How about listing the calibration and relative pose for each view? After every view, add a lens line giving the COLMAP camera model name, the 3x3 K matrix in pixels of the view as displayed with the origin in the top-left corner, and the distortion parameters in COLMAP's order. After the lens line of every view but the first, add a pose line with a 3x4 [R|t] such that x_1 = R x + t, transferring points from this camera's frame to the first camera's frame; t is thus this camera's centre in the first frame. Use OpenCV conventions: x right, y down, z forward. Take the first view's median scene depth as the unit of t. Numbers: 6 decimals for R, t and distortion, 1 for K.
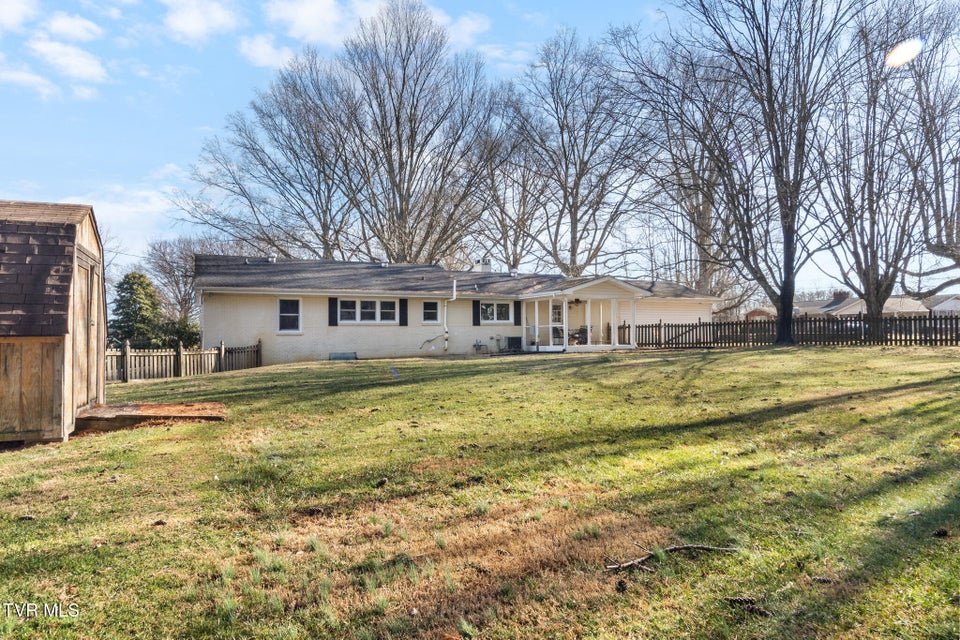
lens RADIAL K [[597.8, 0, 480.0], [0, 597.8, 320.0], [0, 0, 1]] dist [-0.001193, 0.001273]
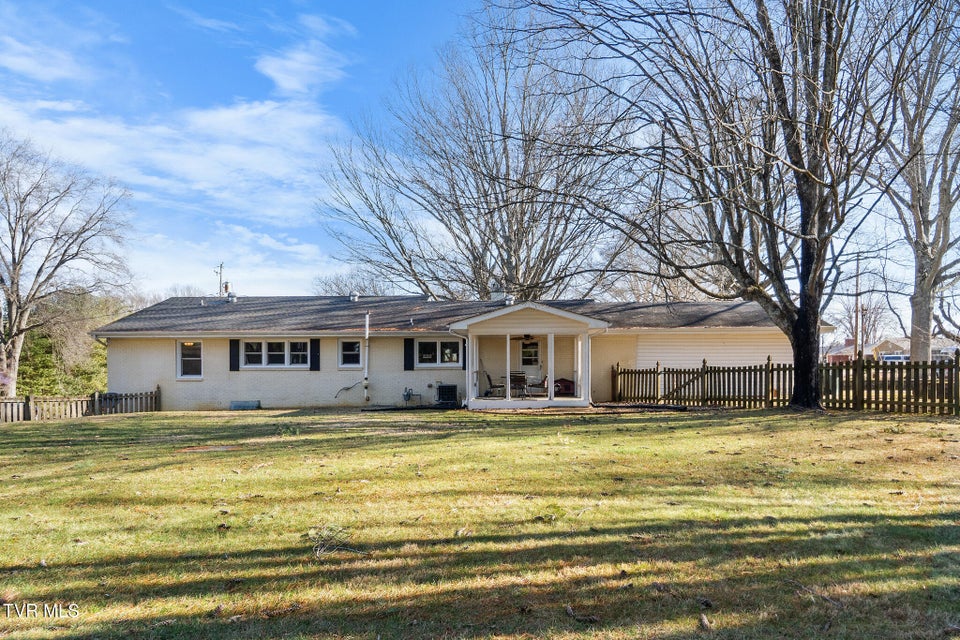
lens RADIAL K [[597.8, 0, 480.0], [0, 597.8, 320.0], [0, 0, 1]] dist [-0.001193, 0.001273]
pose [[0.851182, -0.043487, -0.523067, 0.519035], [0.008187, 0.997541, -0.069610, -0.001065], [0.524808, 0.054968, 0.849444, 0.404019]]
